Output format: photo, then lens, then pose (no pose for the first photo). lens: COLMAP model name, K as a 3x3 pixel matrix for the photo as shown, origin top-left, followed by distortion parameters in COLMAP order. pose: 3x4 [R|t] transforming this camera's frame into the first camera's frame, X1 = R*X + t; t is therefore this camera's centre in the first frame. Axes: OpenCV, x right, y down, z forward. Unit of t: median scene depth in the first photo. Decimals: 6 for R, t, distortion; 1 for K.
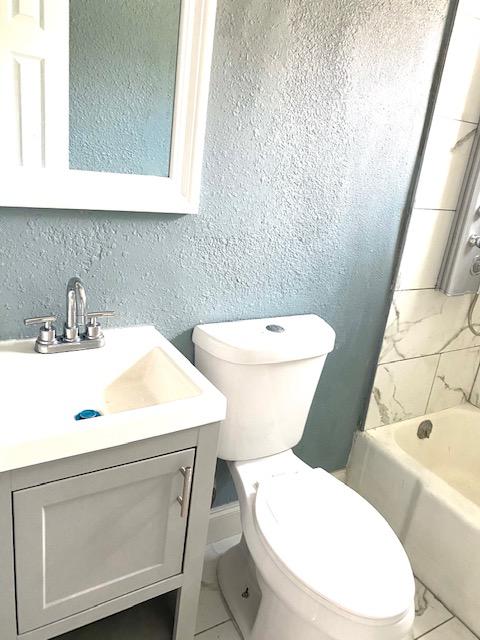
lens RADIAL K [[485.8, 0, 239.5], [0, 485.8, 316.8], [0, 0, 1]] dist [0.040166, -0.057452]
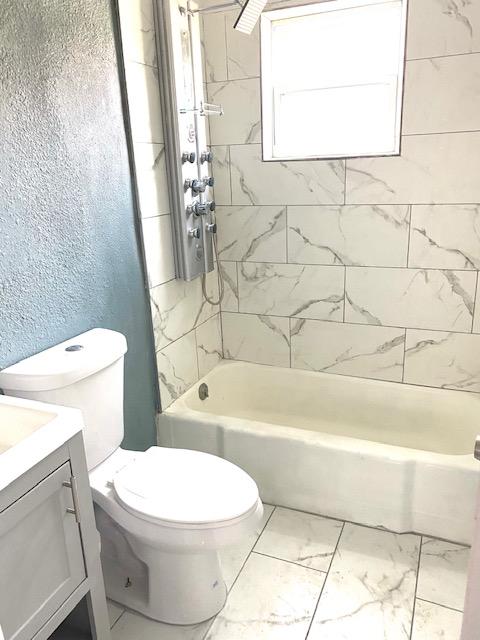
lens RADIAL K [[485.8, 0, 246.7], [0, 485.8, 324.6], [0, 0, 1]] dist [0.040166, -0.057452]
pose [[0.786732, -0.320154, 0.527782, -0.174714], [0.324413, 0.941838, 0.087739, 0.002621], [-0.525175, 0.102192, 0.844836, -0.140323]]
